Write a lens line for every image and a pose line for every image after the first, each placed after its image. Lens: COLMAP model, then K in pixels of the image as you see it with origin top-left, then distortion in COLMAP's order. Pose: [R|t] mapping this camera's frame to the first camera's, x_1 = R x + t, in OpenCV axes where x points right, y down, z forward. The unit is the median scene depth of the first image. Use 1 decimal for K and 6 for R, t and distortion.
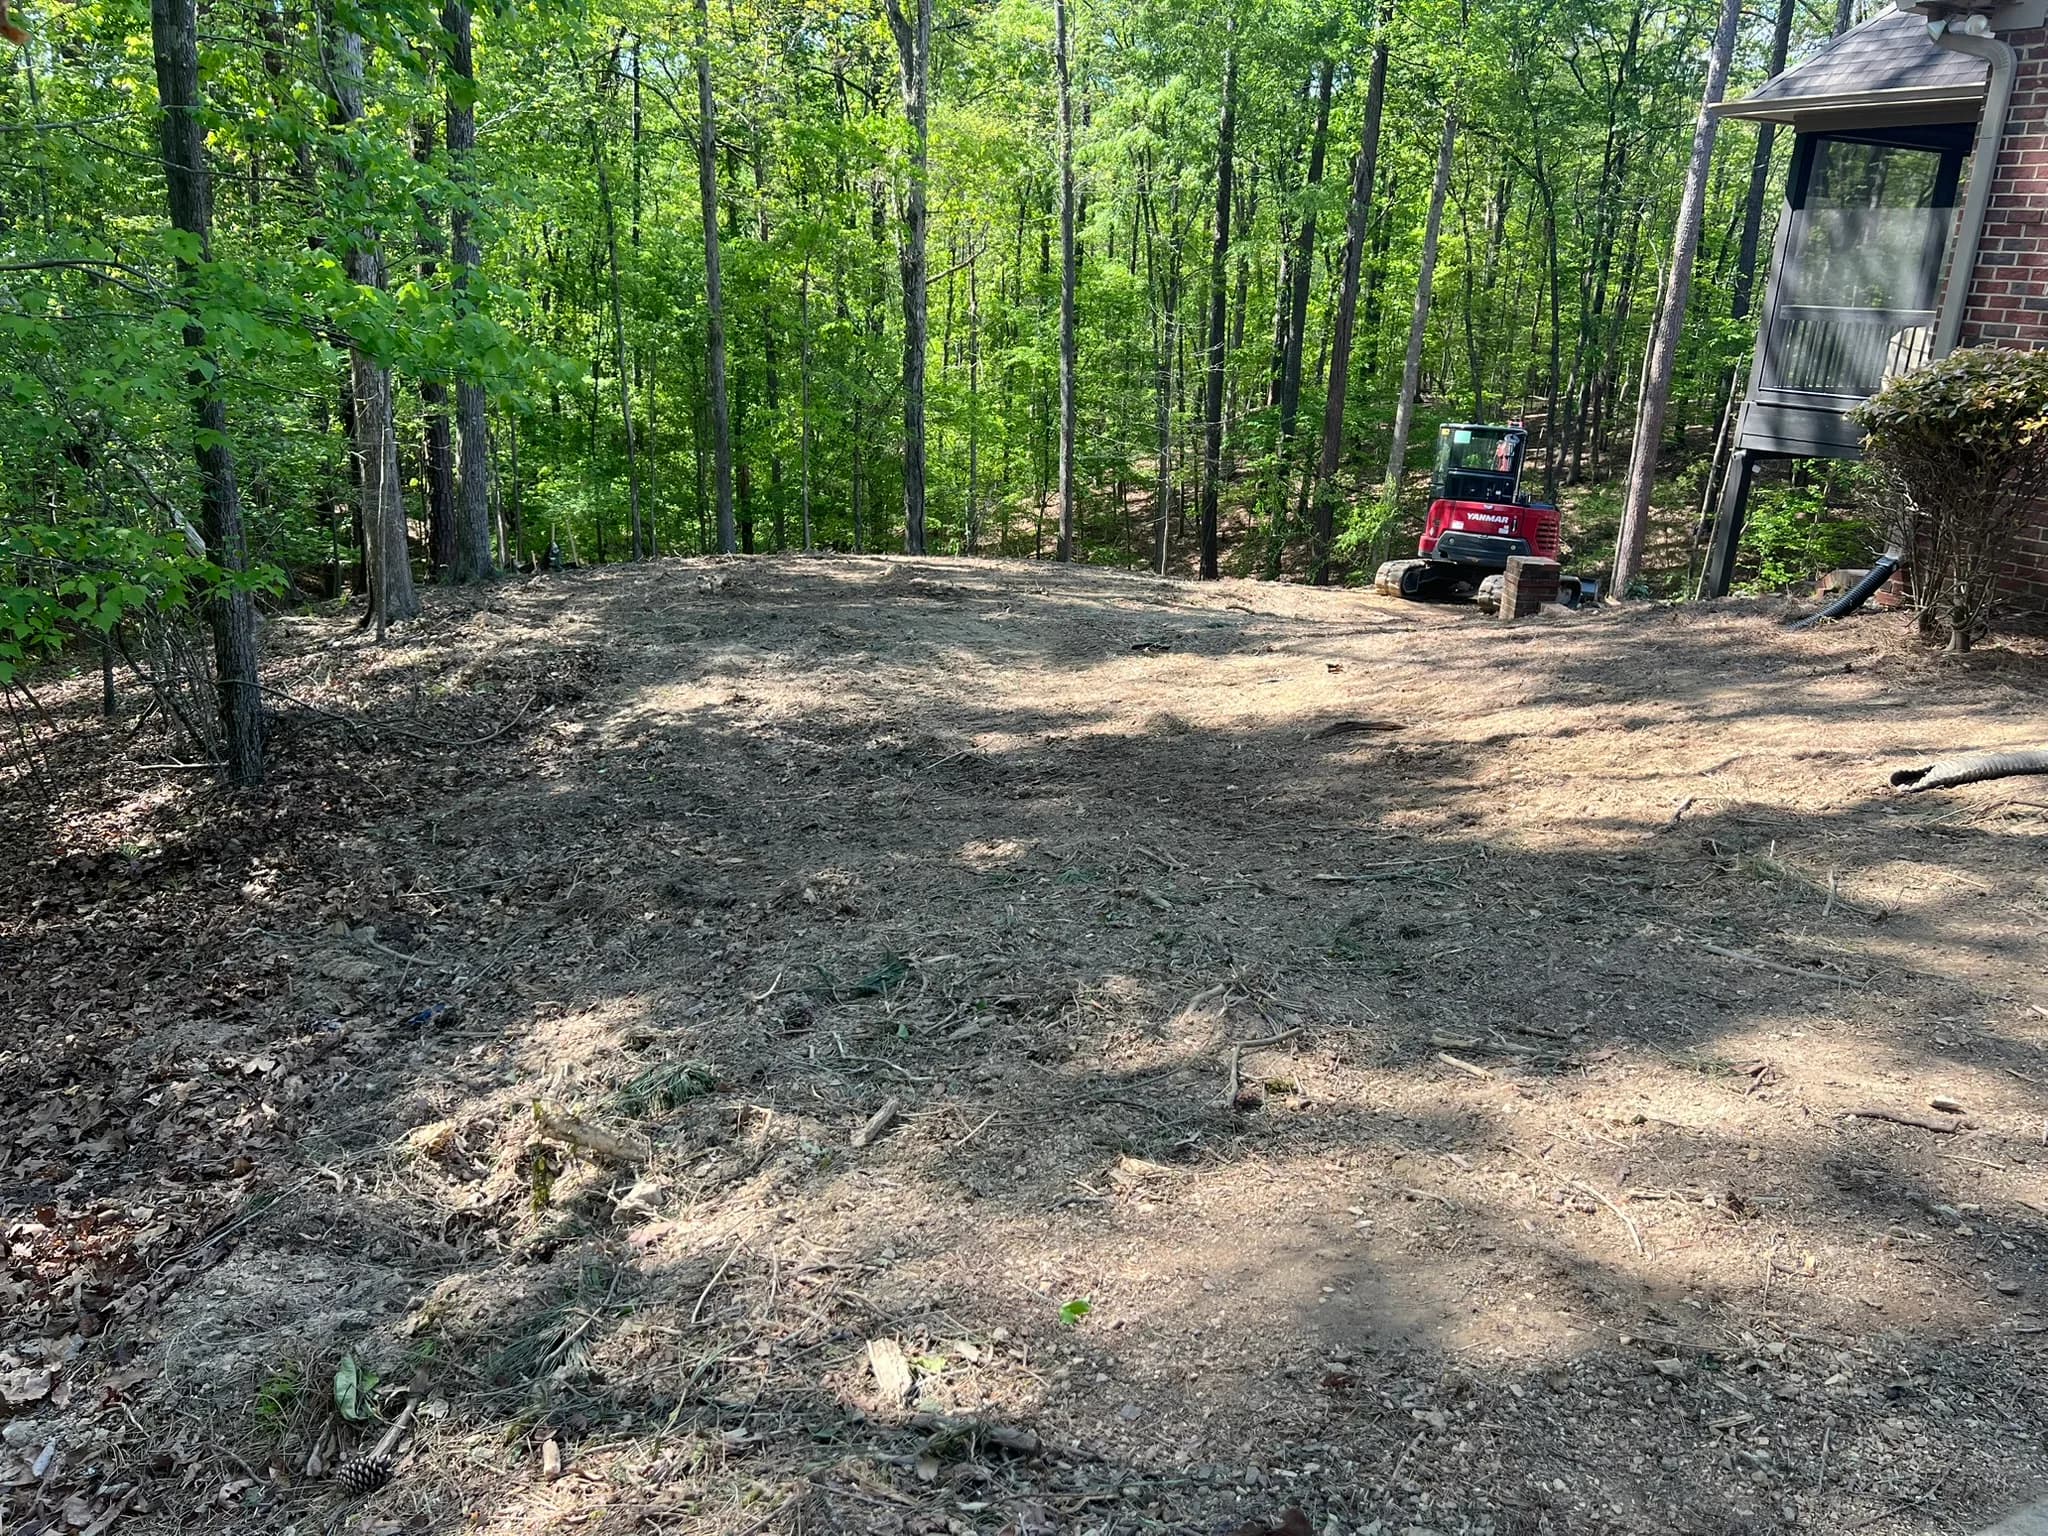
lens RADIAL K [[1522.1, 0, 1024.0], [0, 1522.1, 768.0], [0, 0, 1]] dist [0.065352, -0.079062]
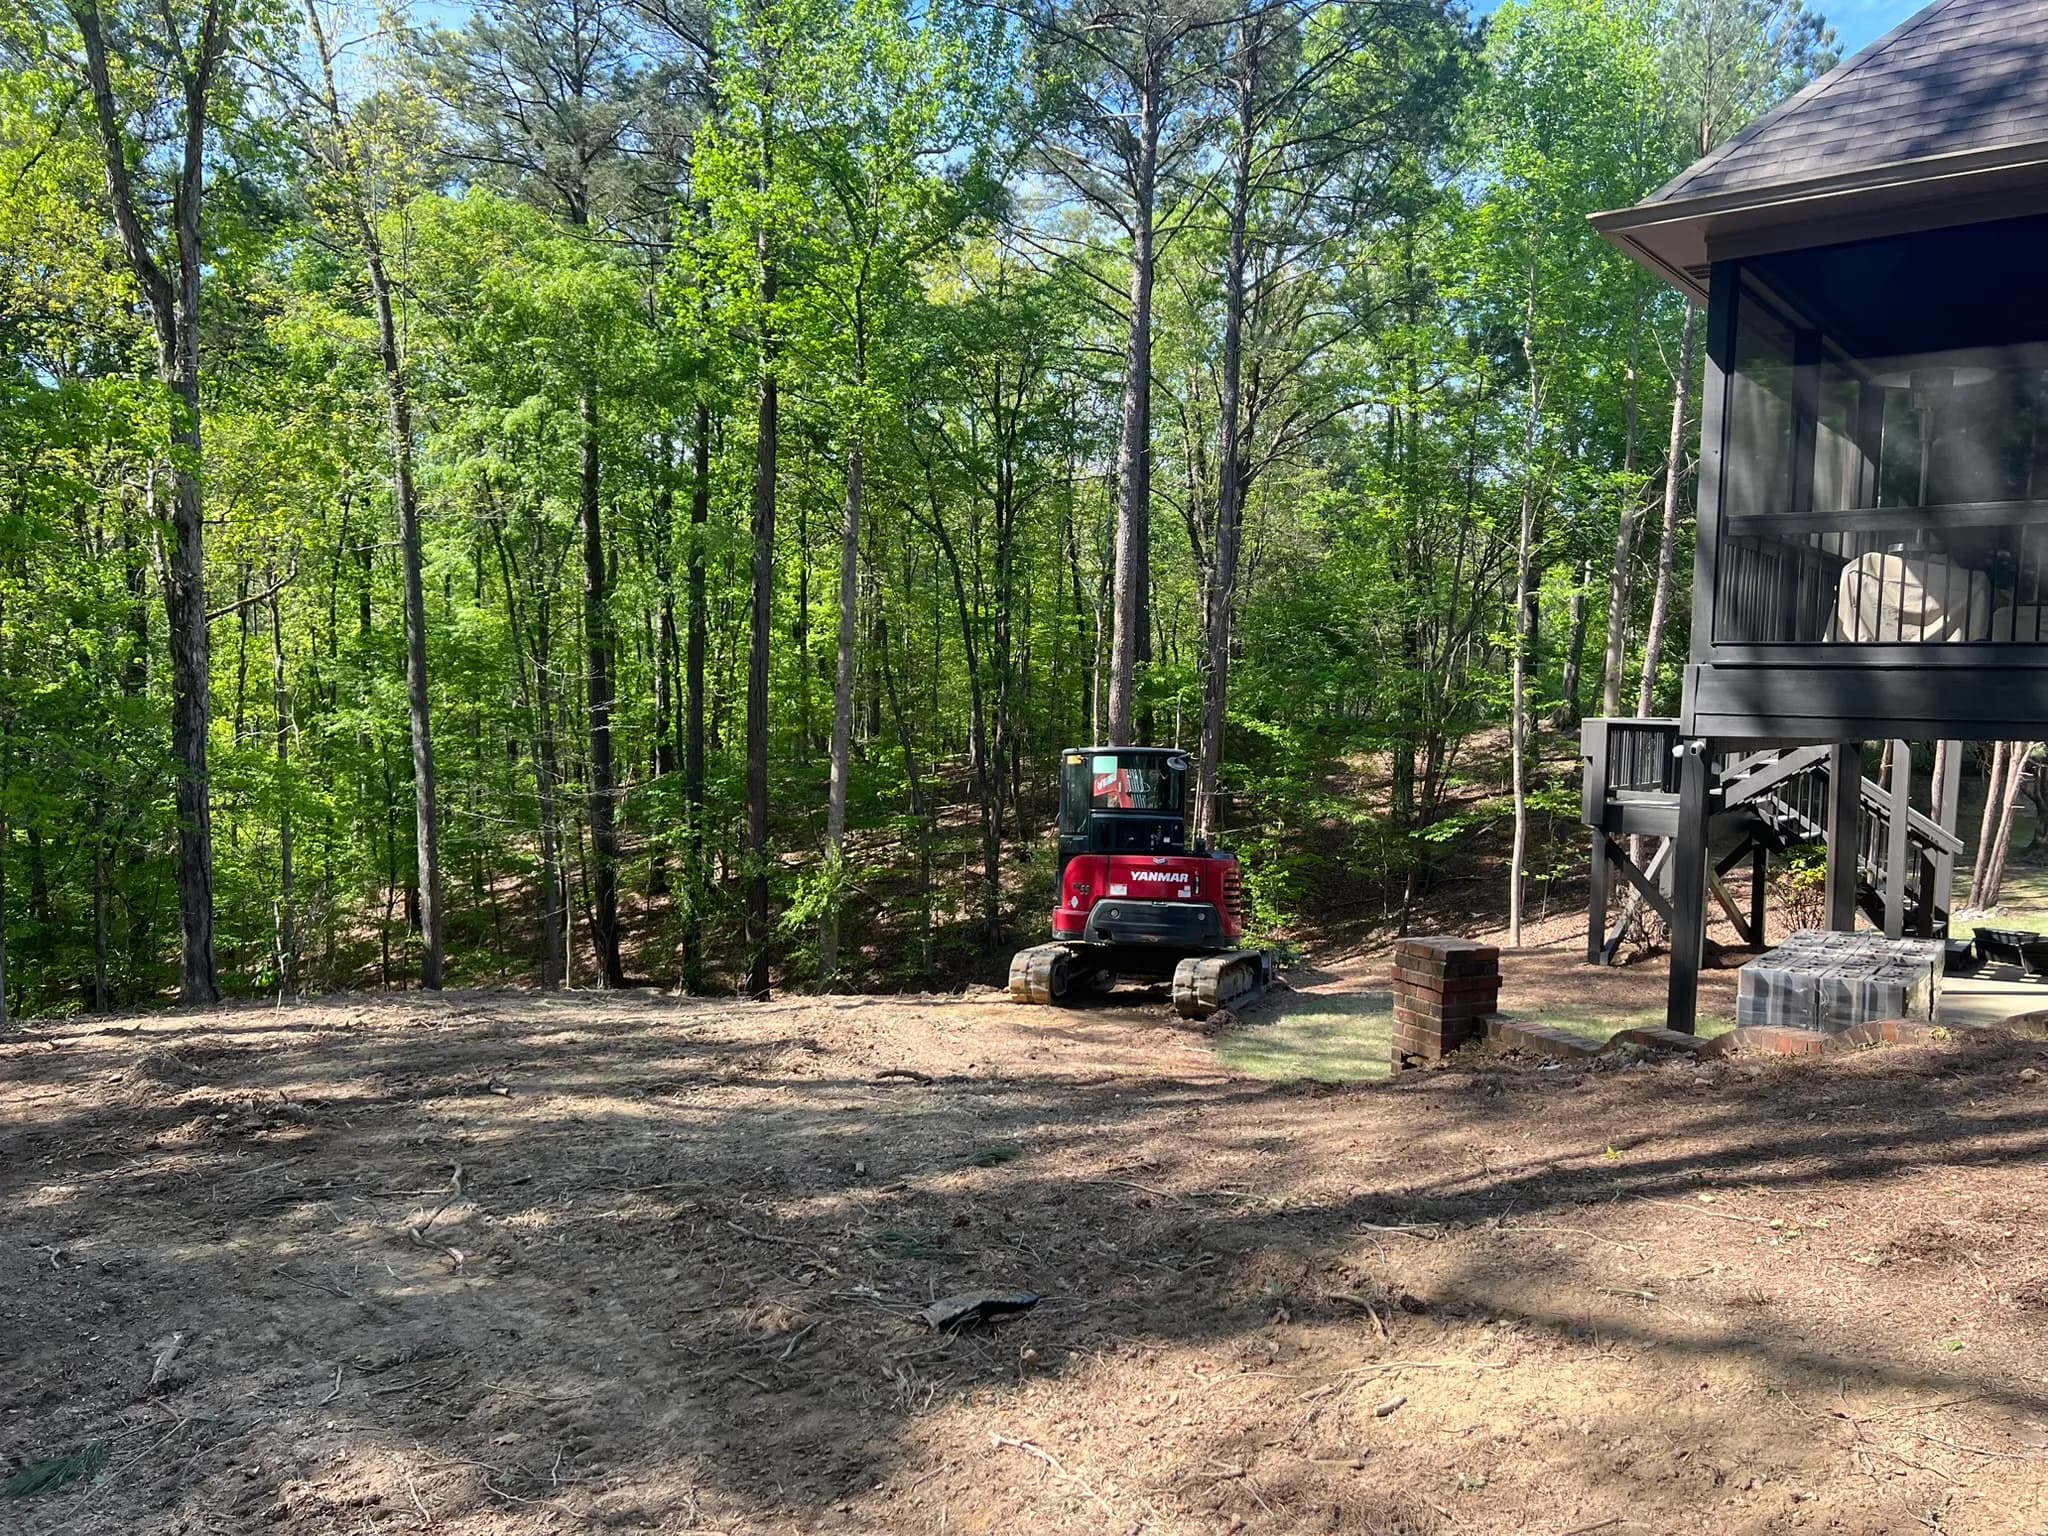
lens RADIAL K [[1524.0, 0, 1047.8], [0, 1524.0, 778.4], [0, 0, 1]] dist [0.060671, -0.096291]
pose [[0.905715, -0.046825, 0.421293, -0.013803], [0.143712, 0.968937, -0.201266, -0.041369], [-0.398782, 0.242834, 0.884310, 0.222464]]
